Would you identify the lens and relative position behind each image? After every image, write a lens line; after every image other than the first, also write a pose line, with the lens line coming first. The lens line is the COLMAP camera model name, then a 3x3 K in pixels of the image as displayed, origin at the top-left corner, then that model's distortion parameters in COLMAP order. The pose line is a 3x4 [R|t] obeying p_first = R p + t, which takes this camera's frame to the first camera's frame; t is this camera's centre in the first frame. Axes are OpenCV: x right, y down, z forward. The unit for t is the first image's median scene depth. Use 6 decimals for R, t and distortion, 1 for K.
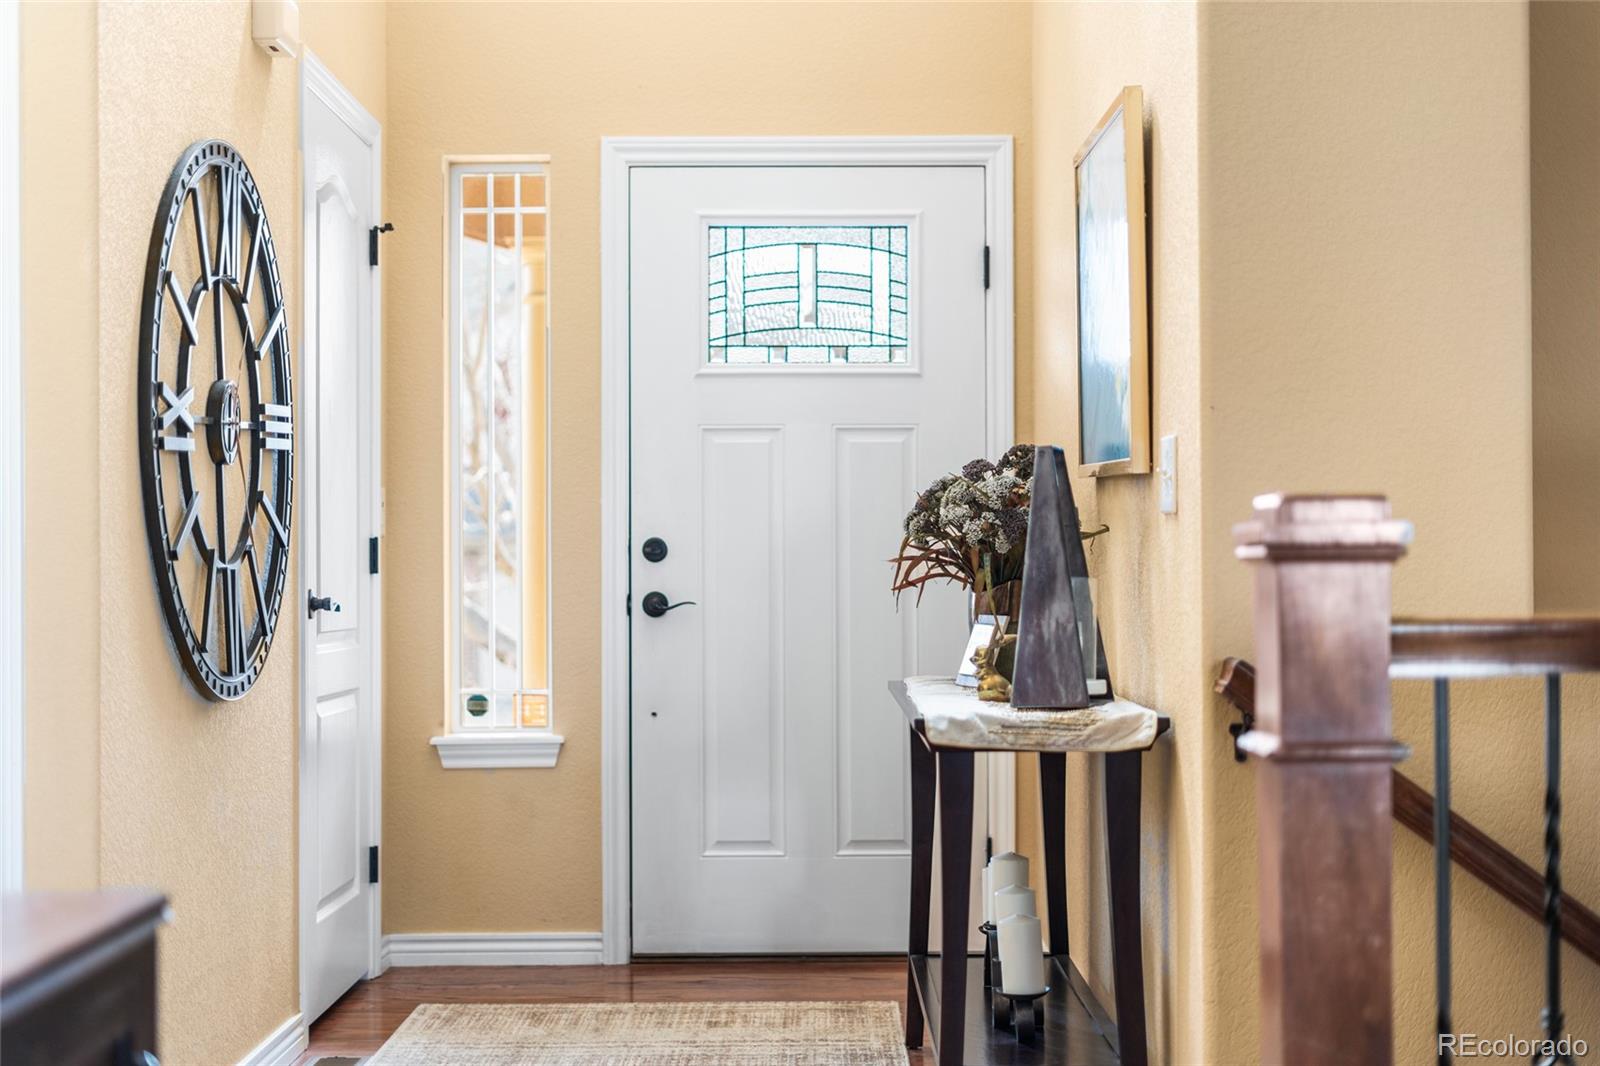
lens RADIAL K [[2290.6, 0, 800.3], [0, 2290.6, 537.7], [0, 0, 1]] dist [-0.011435, 0.000000]
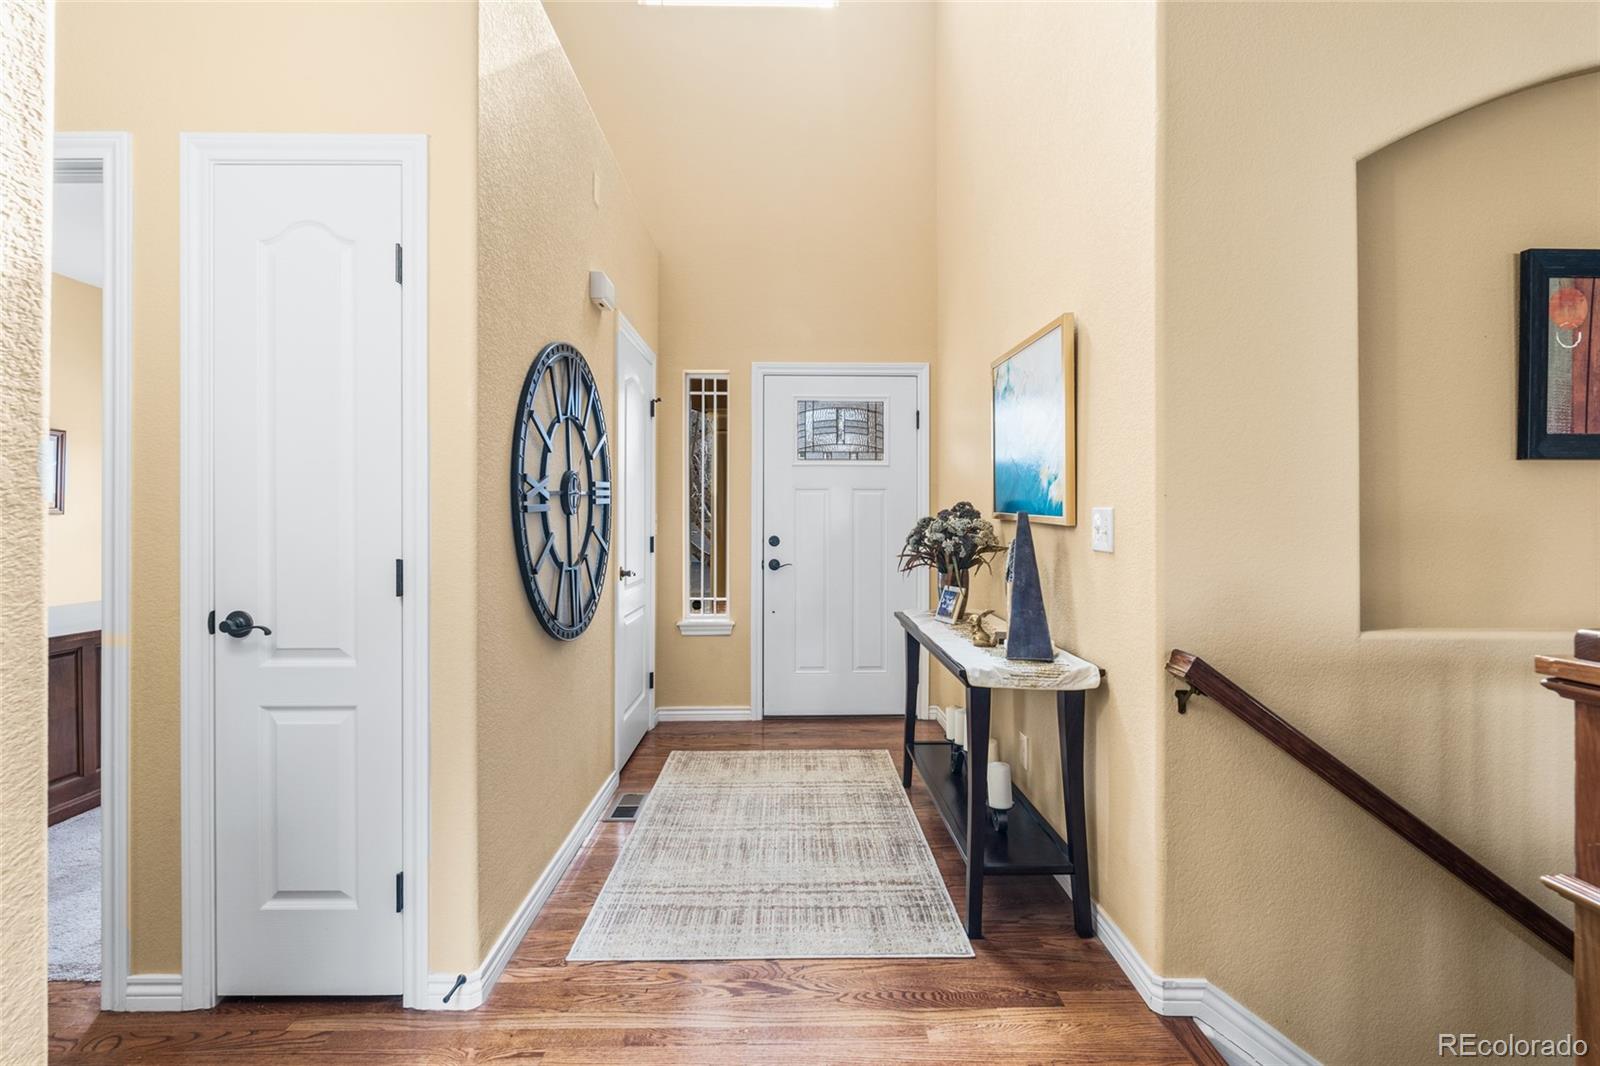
lens RADIAL K [[718.4, 0, 800.4], [0, 718.4, 516.8], [0, 0, 1]] dist [0.002021, 0.000114]
pose [[0.999874, 0.004723, 0.015185, -0.063787], [-0.004832, 0.999963, 0.007101, -0.032436], [-0.015151, -0.007173, 0.999859, 0.364316]]
